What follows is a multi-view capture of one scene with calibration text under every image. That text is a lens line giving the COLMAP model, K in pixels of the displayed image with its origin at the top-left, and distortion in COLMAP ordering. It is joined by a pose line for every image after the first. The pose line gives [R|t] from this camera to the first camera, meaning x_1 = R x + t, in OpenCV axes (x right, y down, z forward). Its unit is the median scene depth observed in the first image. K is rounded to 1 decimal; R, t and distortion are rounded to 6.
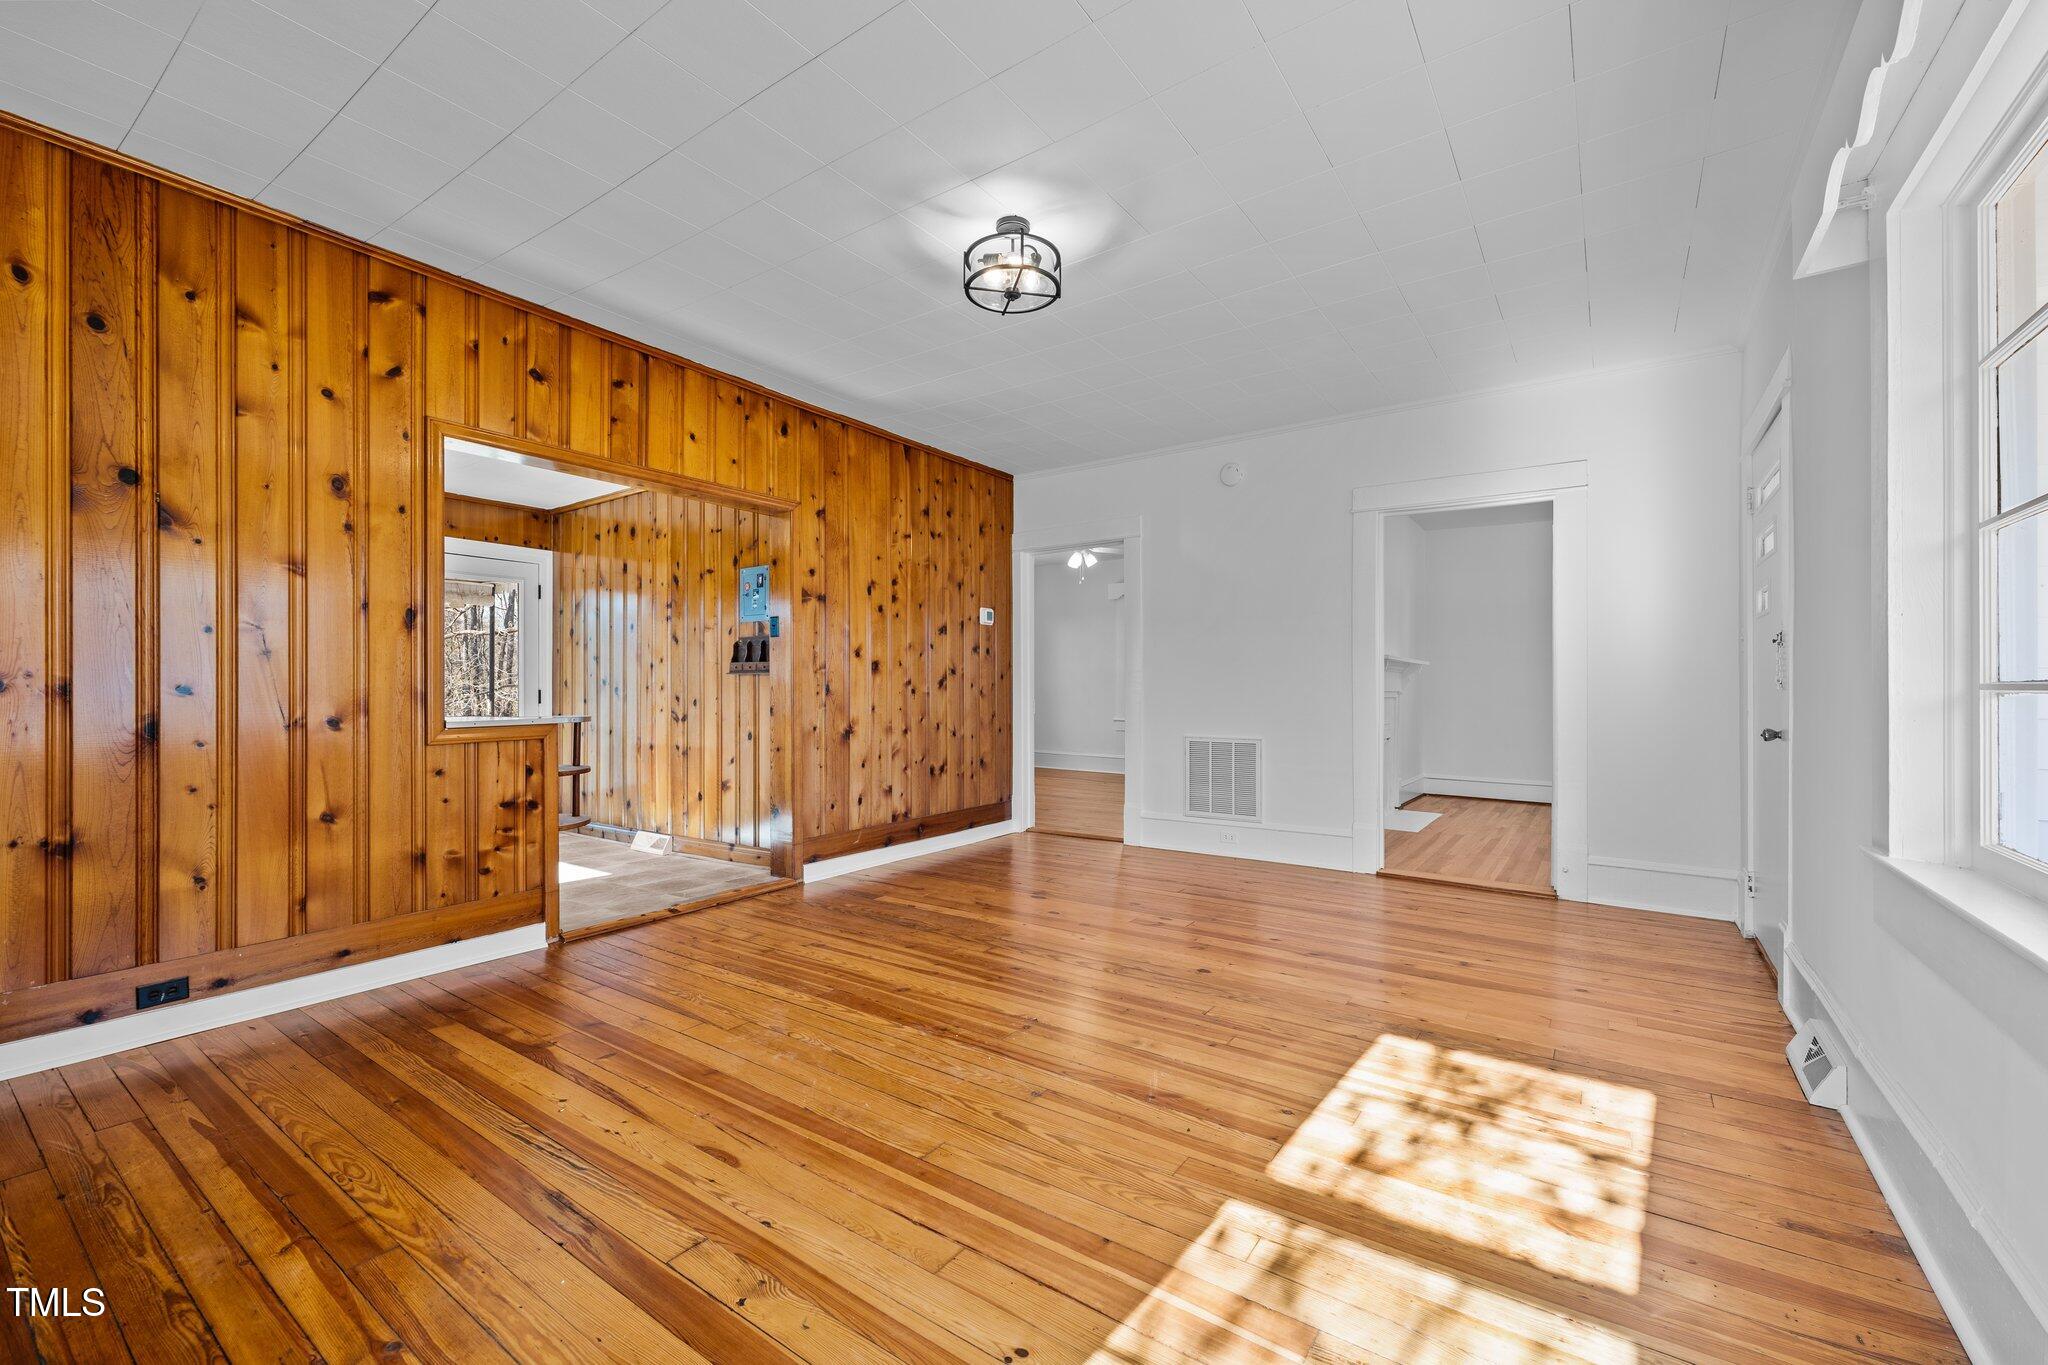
lens RADIAL K [[836.8, 0, 1018.1], [0, 836.8, 691.5], [0, 0, 1]] dist [0.000932, -0.000199]
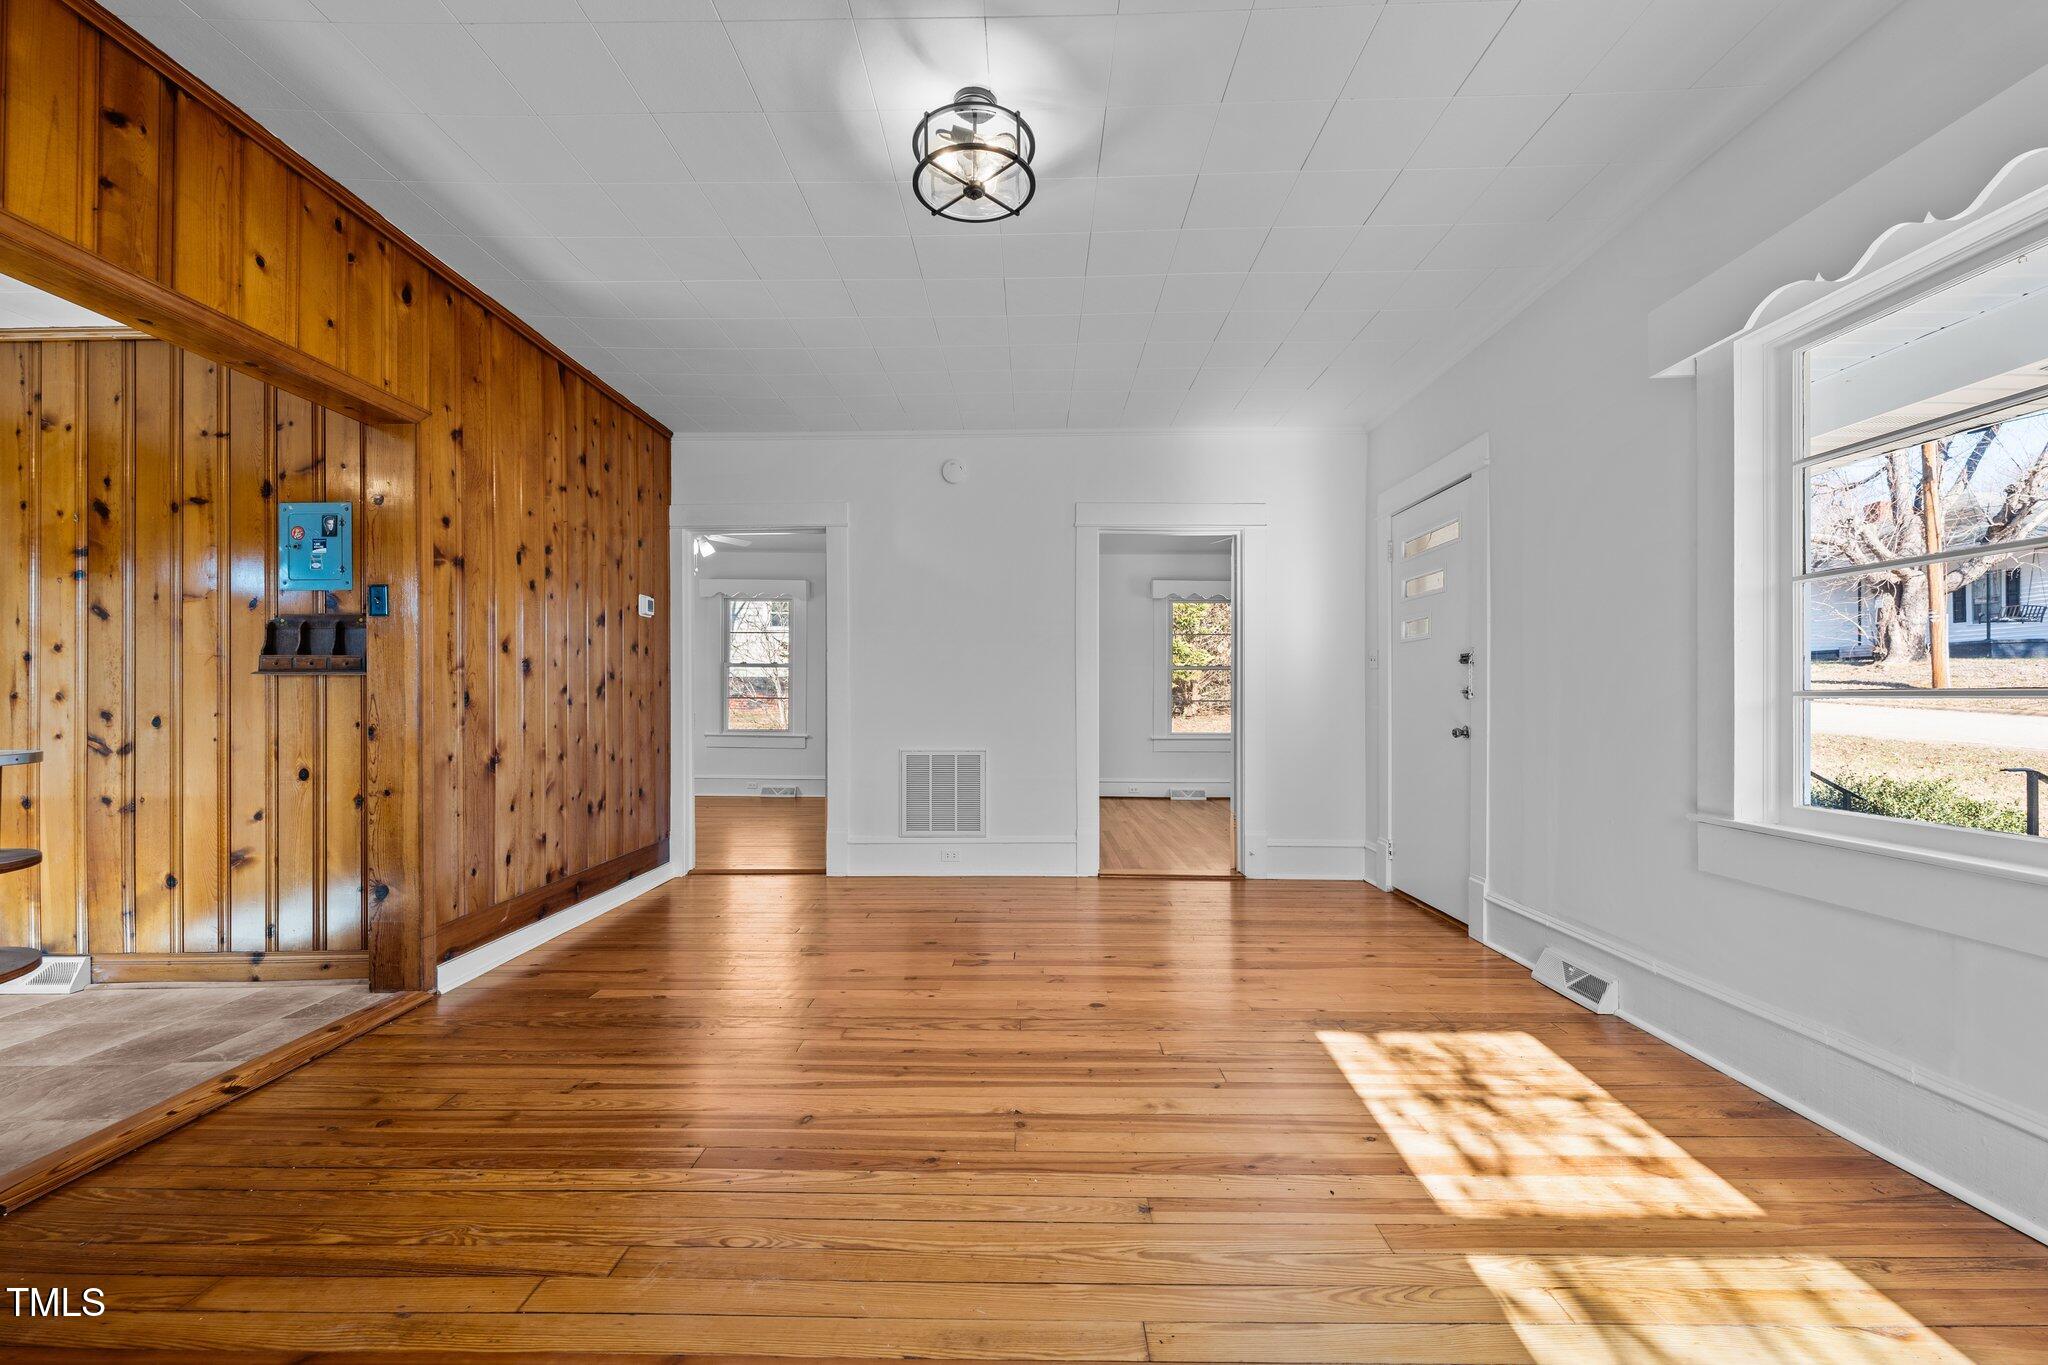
lens RADIAL K [[839.7, 0, 982.4], [0, 839.7, 702.3], [0, 0, 1]] dist [0.000418, -0.000034]
pose [[0.826191, -0.002568, 0.563384, -0.265235], [0.003262, 0.999995, -0.000225, 0.001735], [-0.563380, 0.002024, 0.826195, 0.208670]]
